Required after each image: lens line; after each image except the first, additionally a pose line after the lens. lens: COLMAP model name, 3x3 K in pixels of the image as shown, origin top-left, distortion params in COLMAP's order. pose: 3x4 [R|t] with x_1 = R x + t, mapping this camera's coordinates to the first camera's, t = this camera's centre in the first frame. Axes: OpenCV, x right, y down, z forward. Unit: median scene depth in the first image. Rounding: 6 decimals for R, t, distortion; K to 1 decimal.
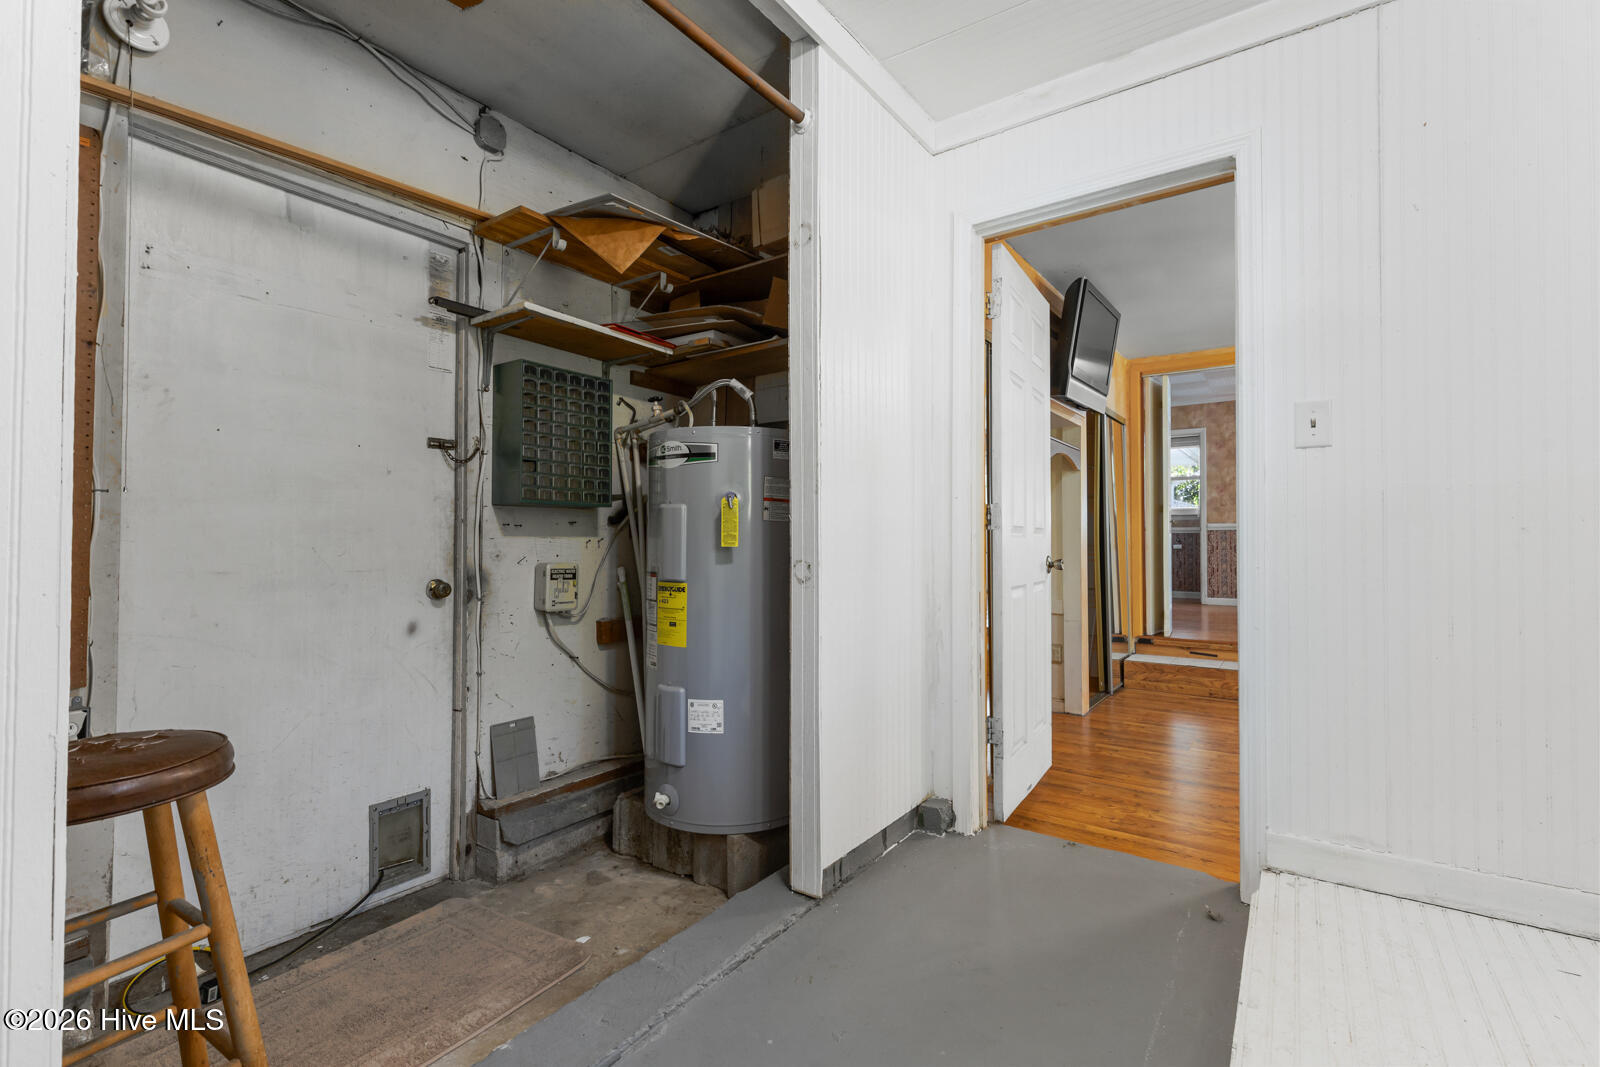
lens RADIAL K [[715.7, 0, 798.8], [0, 715.7, 527.5], [0, 0, 1]] dist [0.005030, -0.001075]
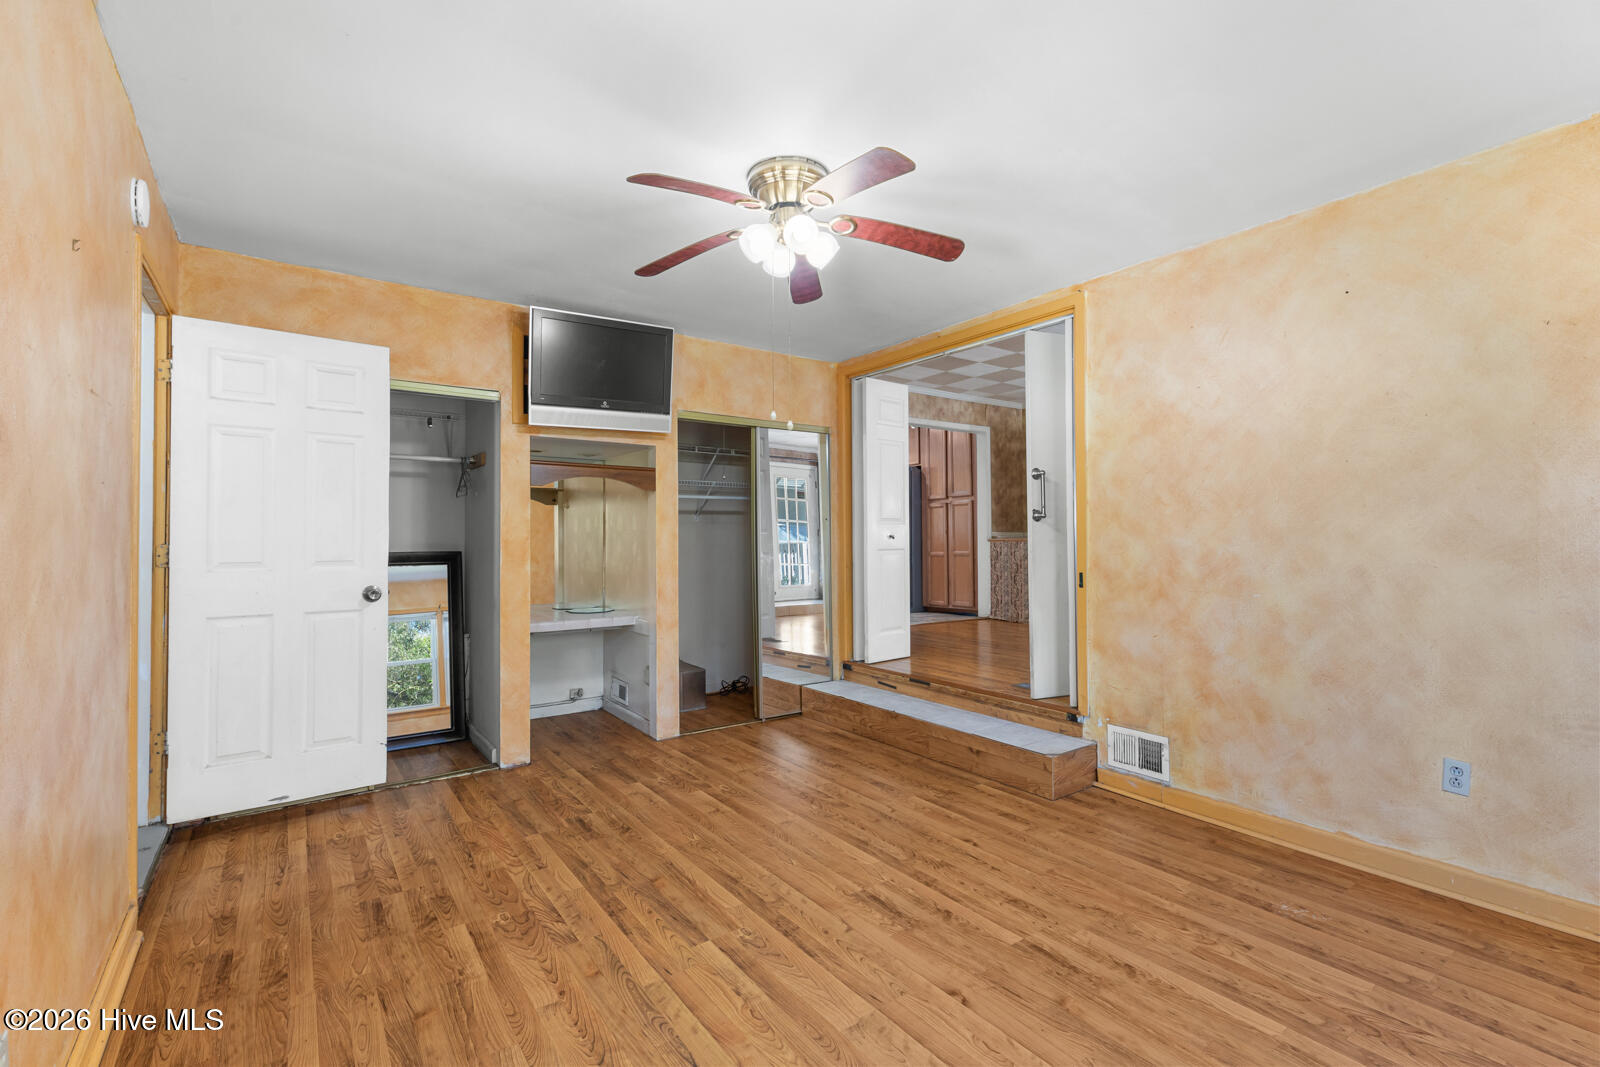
lens RADIAL K [[715.7, 0, 801.7], [0, 715.7, 530.2], [0, 0, 1]] dist [0.005030, -0.001075]
pose [[0.946420, -0.010135, -0.322779, 0.789441], [0.011448, 0.999932, 0.002170, -0.023074], [0.322735, -0.005749, 0.946472, 0.120122]]
